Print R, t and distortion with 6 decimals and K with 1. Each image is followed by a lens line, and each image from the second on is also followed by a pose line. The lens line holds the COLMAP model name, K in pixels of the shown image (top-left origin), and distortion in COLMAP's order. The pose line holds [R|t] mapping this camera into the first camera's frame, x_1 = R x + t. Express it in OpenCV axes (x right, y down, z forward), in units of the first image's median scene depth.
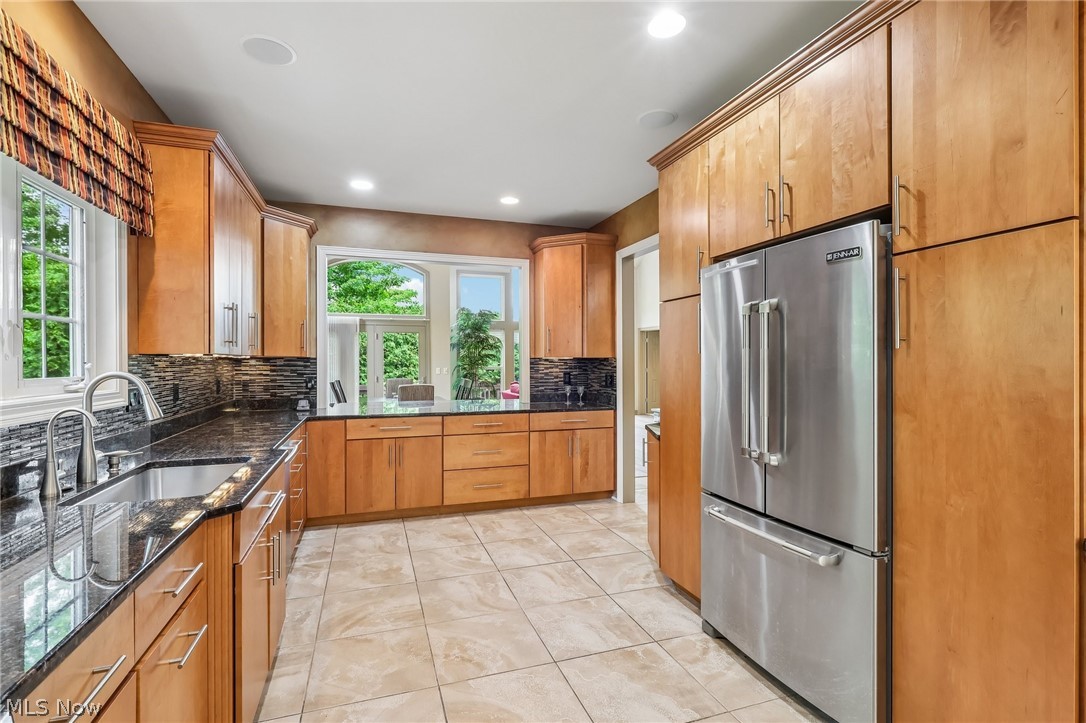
lens RADIAL K [[505.6, 0, 537.9], [0, 505.6, 363.8], [0, 0, 1]] dist [0.000581, 0.000260]
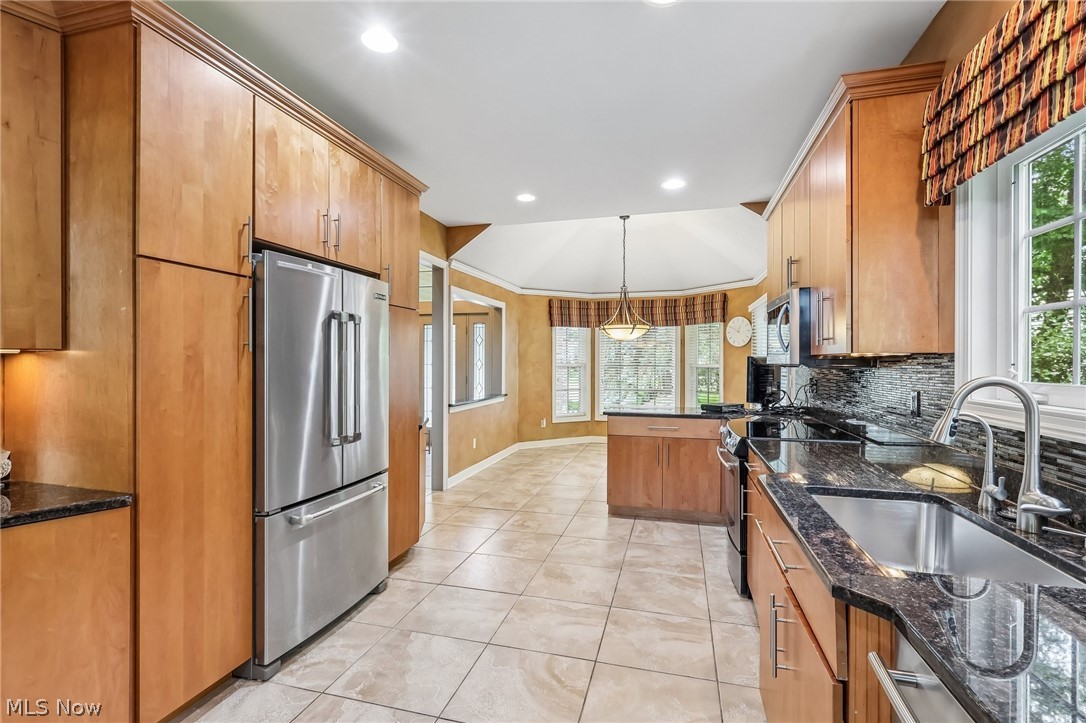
lens RADIAL K [[505.6, 0, 537.9], [0, 505.6, 363.8], [0, 0, 1]] dist [0.000581, 0.000260]
pose [[-0.824642, -0.002634, 0.565649, -0.372017], [0.000871, 0.999982, 0.005926, -0.003792], [-0.565654, 0.005380, -0.824625, 1.026225]]
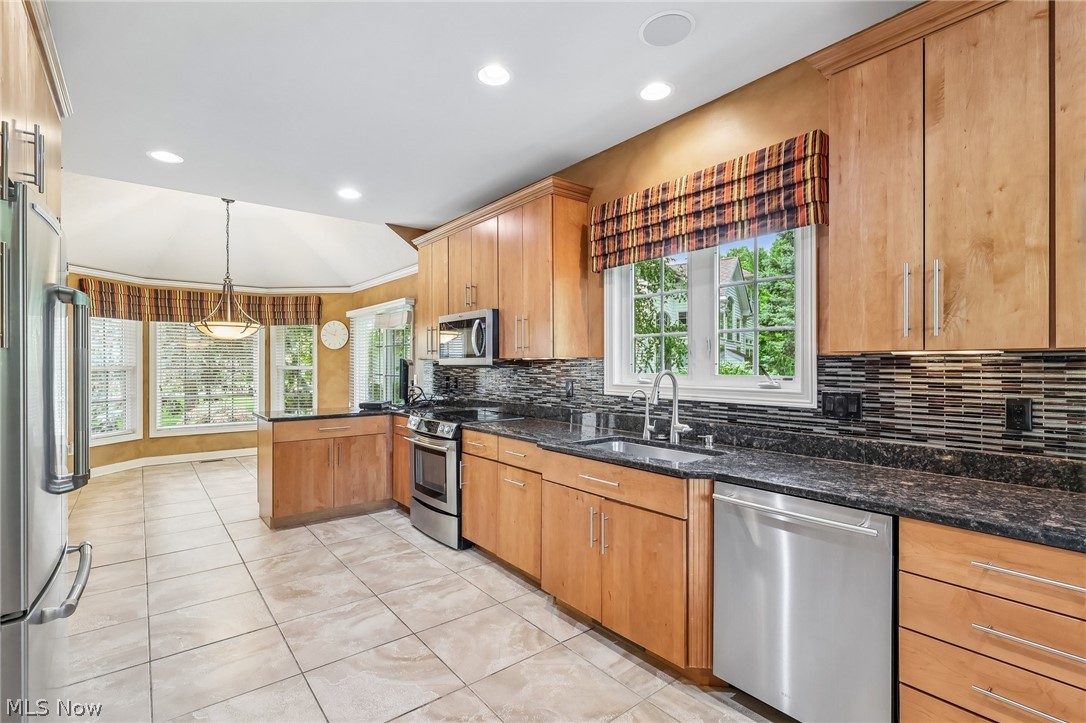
lens RADIAL K [[505.6, 0, 537.9], [0, 505.6, 363.8], [0, 0, 1]] dist [0.000581, 0.000260]
pose [[-0.942936, 0.003015, -0.332960, 0.002469], [0.001831, 0.999991, 0.003868, -0.004973], [0.332968, 0.003038, -0.942933, 1.187247]]
